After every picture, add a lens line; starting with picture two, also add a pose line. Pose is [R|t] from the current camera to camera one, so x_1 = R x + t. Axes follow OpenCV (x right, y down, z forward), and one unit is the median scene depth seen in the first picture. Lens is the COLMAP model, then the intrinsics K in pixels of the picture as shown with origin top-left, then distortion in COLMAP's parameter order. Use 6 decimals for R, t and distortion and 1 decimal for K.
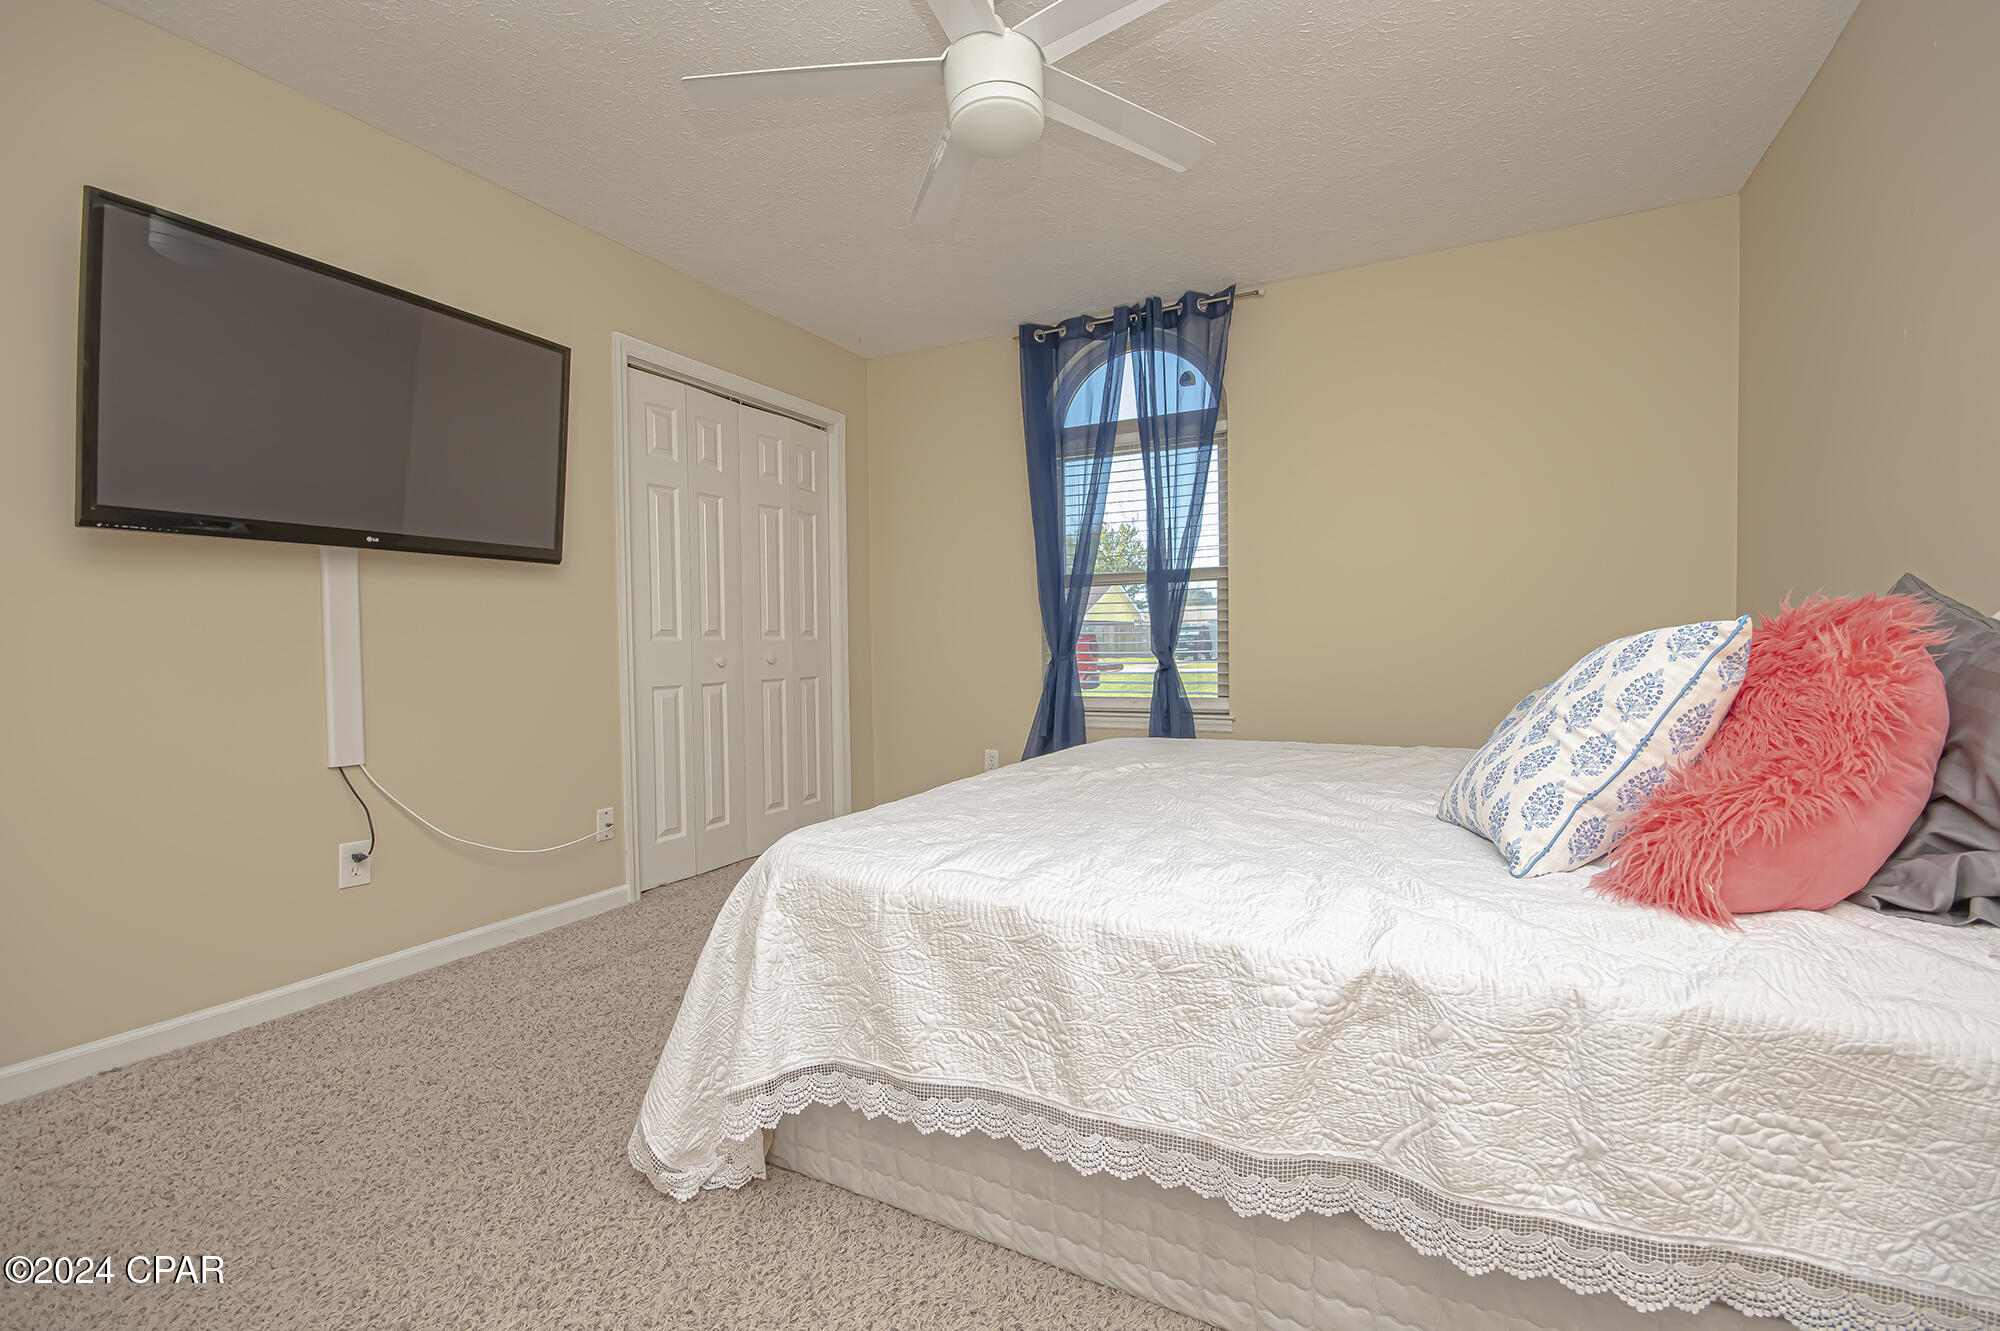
lens RADIAL K [[877.5, 0, 997.7], [0, 877.5, 656.2], [0, 0, 1]] dist [0.004084, -0.007920]
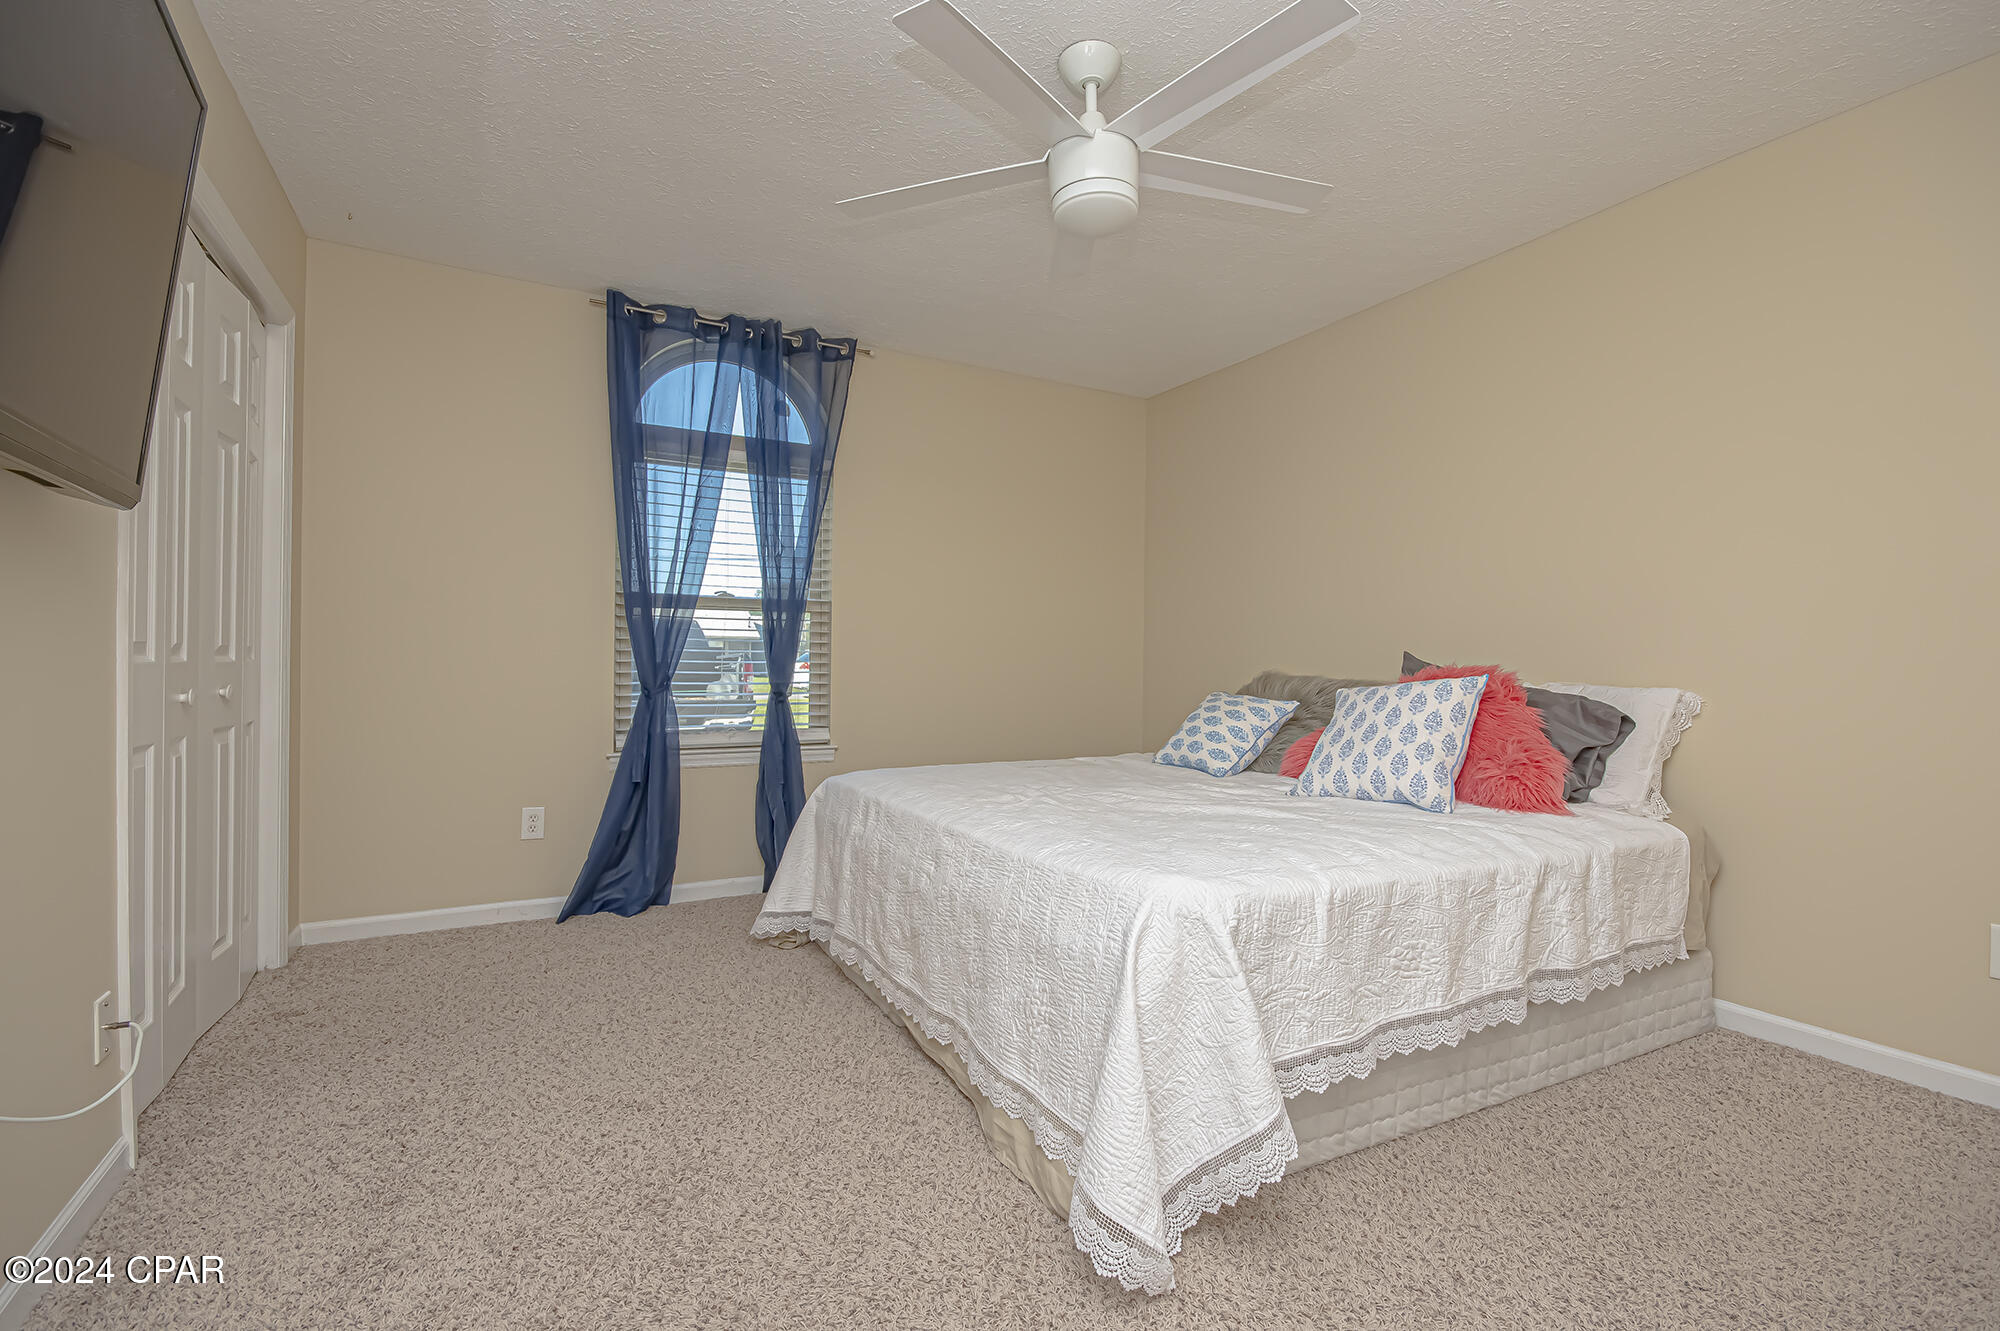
lens RADIAL K [[877.5, 0, 994.6], [0, 877.5, 668.3], [0, 0, 1]] dist [0.004084, -0.007920]
pose [[0.564708, 0.017588, 0.825103, -0.467046], [-0.000165, 0.999775, -0.021198, -0.000935], [-0.825290, 0.011835, 0.564584, 0.243442]]
